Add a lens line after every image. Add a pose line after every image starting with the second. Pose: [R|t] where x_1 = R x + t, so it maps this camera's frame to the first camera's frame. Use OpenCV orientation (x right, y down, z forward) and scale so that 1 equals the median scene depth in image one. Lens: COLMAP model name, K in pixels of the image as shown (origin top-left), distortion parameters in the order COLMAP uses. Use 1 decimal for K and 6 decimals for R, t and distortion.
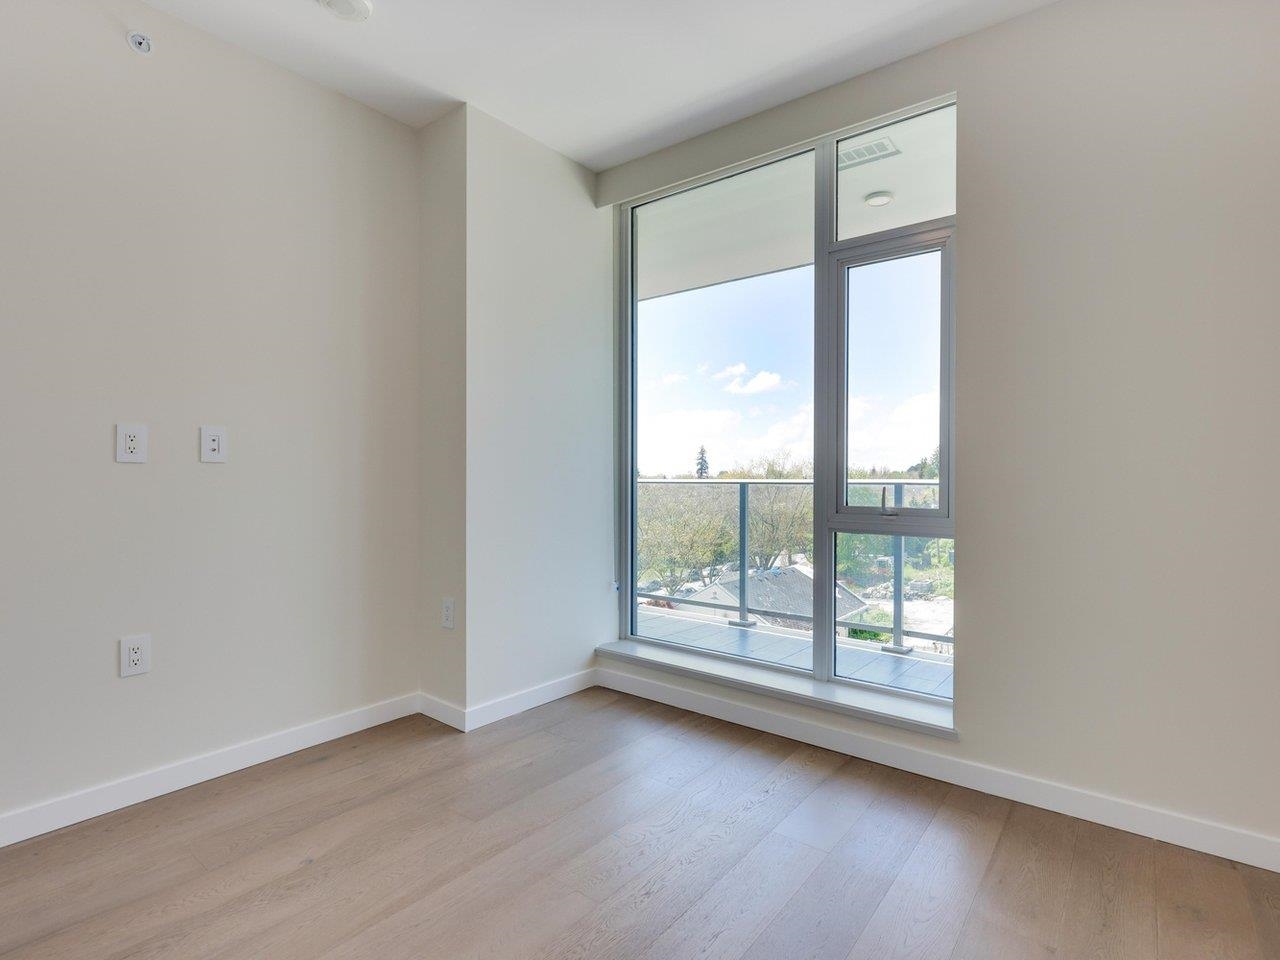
lens RADIAL K [[740.2, 0, 645.7], [0, 740.2, 468.0], [0, 0, 1]] dist [0.003268, 0.000262]
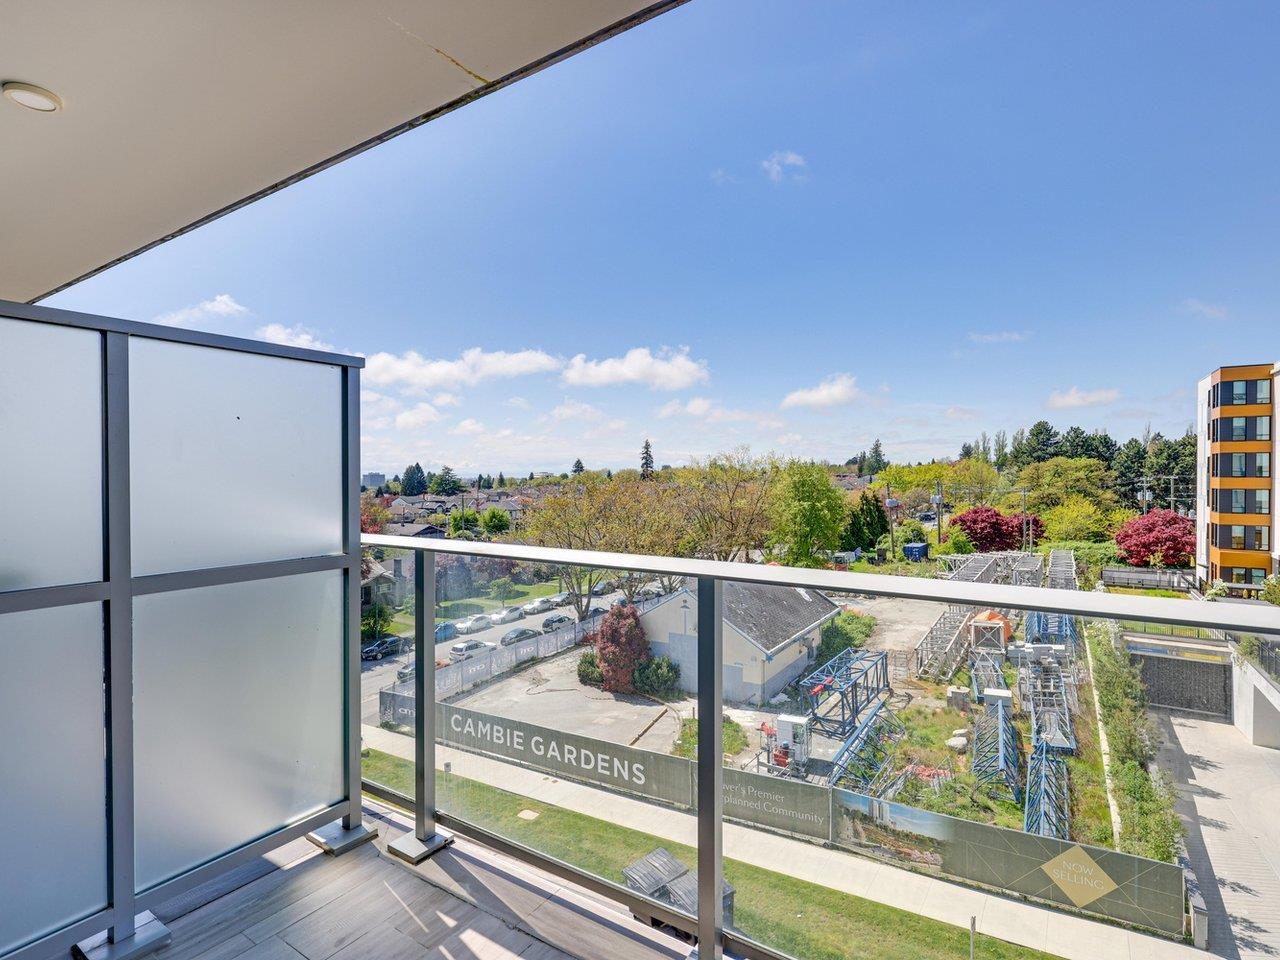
lens RADIAL K [[645.9, 0, 640.4], [0, 645.9, 478.0], [0, 0, 1]] dist [-0.000760, 0.000564]
pose [[0.992781, -0.005823, 0.119801, -0.097990], [0.002665, 0.999645, 0.026505, -0.005850], [-0.119913, -0.025995, 0.992444, 0.404003]]
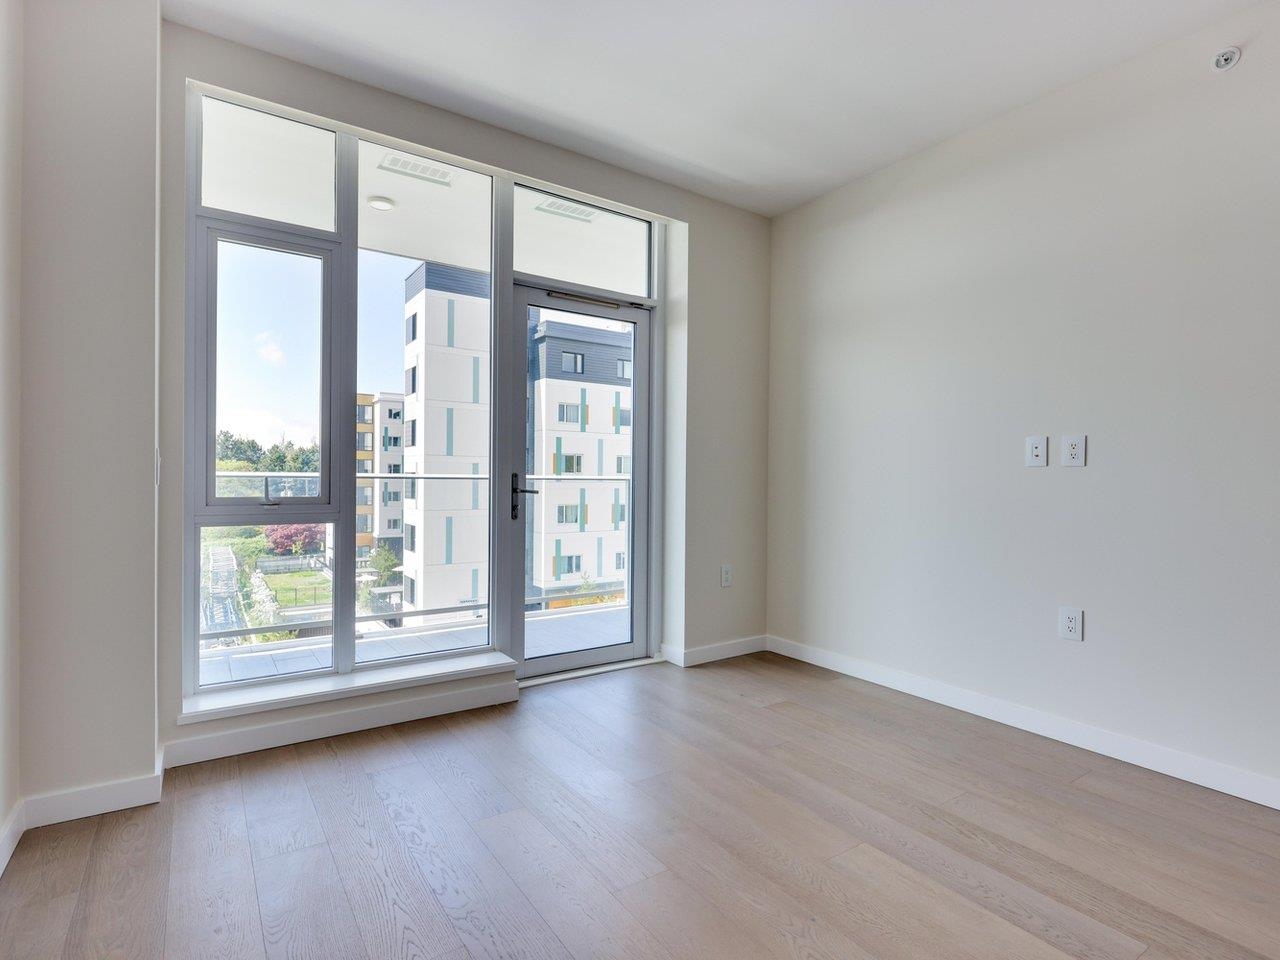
lens RADIAL K [[645.9, 0, 635.6], [0, 645.9, 488.4], [0, 0, 1]] dist [-0.000760, 0.000564]
pose [[0.274928, -0.018000, 0.961296, -0.352505], [-0.022679, 0.999425, 0.025200, 0.003755], [-0.961197, -0.028729, 0.274362, 0.280429]]
